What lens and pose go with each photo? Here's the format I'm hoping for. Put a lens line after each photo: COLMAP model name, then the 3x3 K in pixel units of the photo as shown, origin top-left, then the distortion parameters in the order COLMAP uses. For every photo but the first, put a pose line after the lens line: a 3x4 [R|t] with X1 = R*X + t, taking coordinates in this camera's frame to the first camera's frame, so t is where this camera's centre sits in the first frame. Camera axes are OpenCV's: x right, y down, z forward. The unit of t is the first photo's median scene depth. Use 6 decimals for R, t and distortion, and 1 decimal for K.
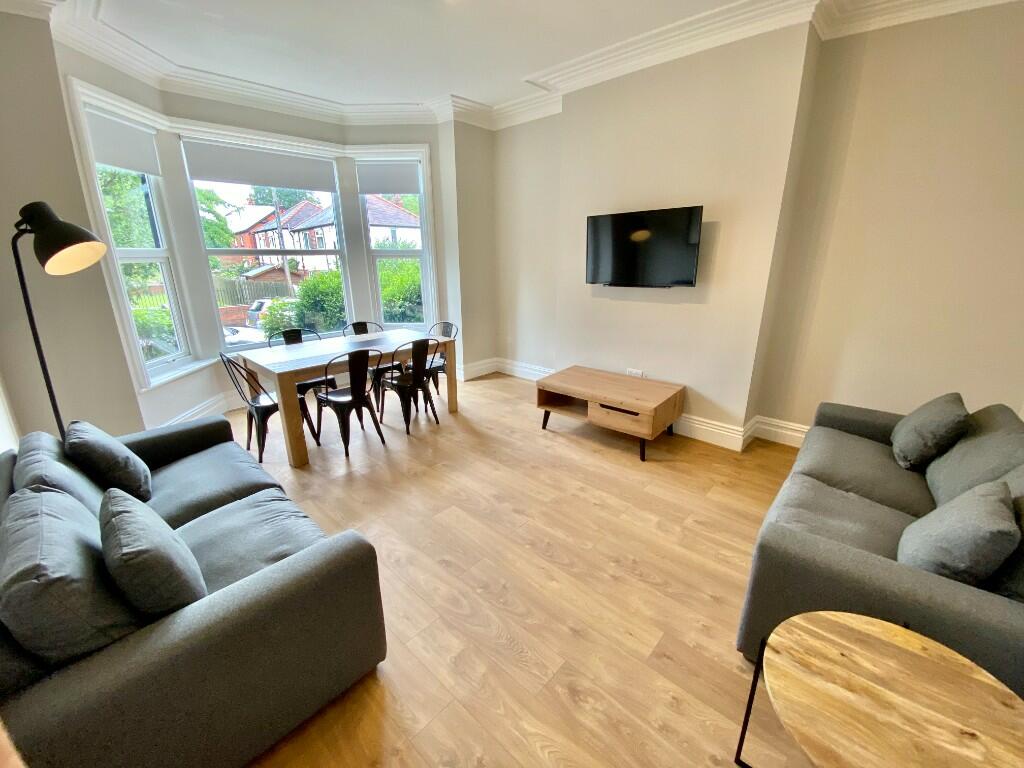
lens RADIAL K [[416.2, 0, 515.4], [0, 416.2, 378.9], [0, 0, 1]] dist [0.057837, -0.035978]
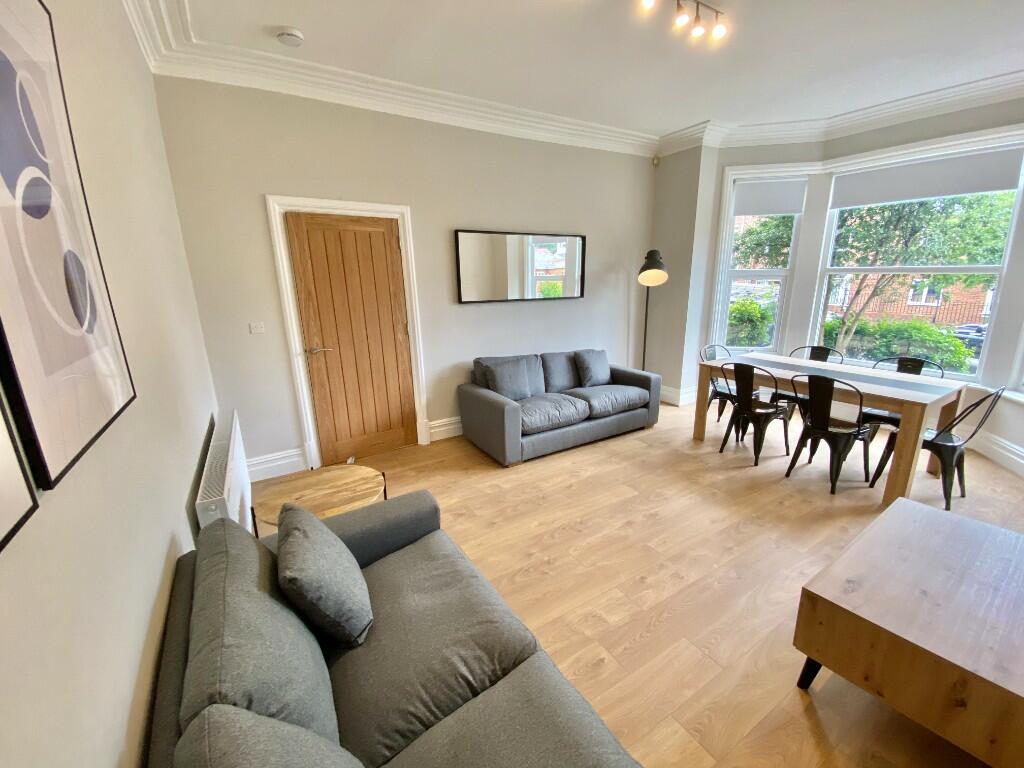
lens RADIAL K [[416.2, 0, 515.4], [0, 416.2, 378.9], [0, 0, 1]] dist [0.057837, -0.035978]
pose [[-0.262980, 0.250602, -0.931687, 0.992072], [-0.261781, 0.910917, 0.318907, -0.279467], [0.928608, 0.327764, -0.173950, 0.815258]]
